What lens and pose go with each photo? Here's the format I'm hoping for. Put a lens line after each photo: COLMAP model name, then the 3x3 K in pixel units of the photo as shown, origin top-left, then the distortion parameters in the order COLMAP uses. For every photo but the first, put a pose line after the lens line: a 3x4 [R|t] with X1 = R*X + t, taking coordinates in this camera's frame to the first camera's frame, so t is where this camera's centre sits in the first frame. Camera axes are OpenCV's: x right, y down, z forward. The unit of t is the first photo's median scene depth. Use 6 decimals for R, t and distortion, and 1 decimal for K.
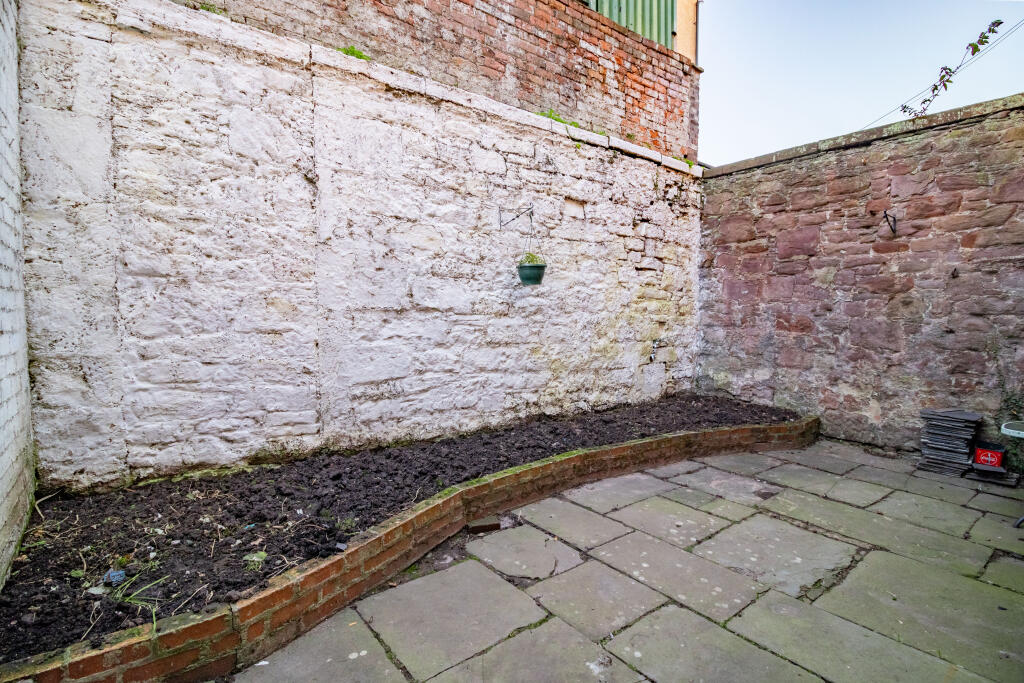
lens RADIAL K [[482.1, 0, 504.5], [0, 482.1, 334.9], [0, 0, 1]] dist [-0.001551, -0.000597]
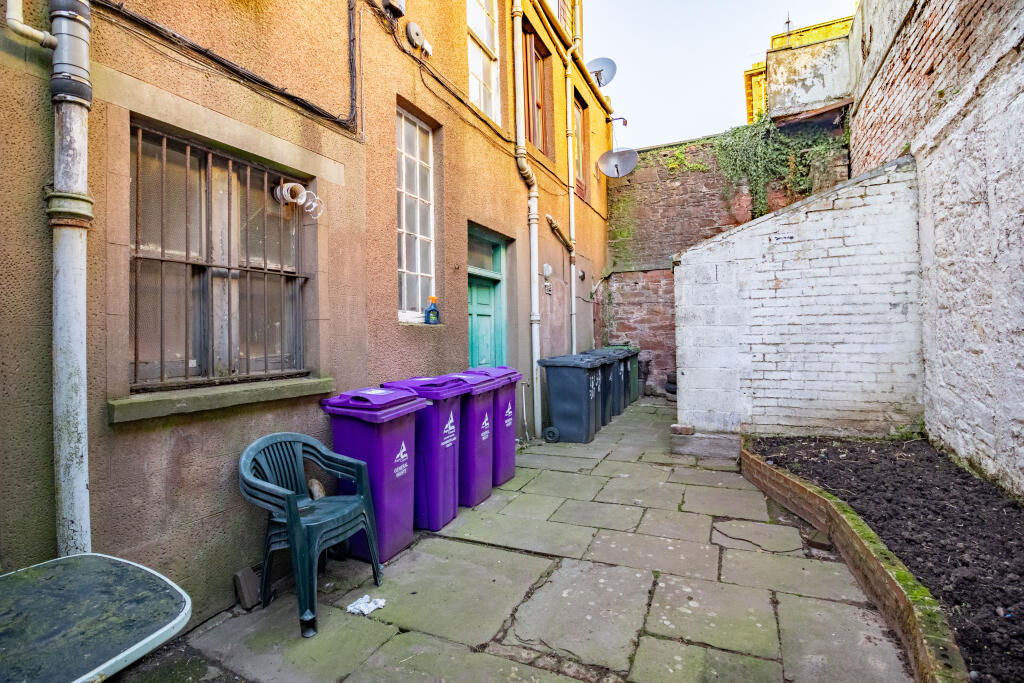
lens RADIAL K [[482.1, 0, 504.5], [0, 482.1, 334.9], [0, 0, 1]] dist [-0.001551, -0.000597]
pose [[-0.895067, 0.013259, -0.445735, 1.024197], [-0.007661, 0.998953, 0.045100, -0.092237], [0.445866, 0.043782, -0.894028, 1.600997]]
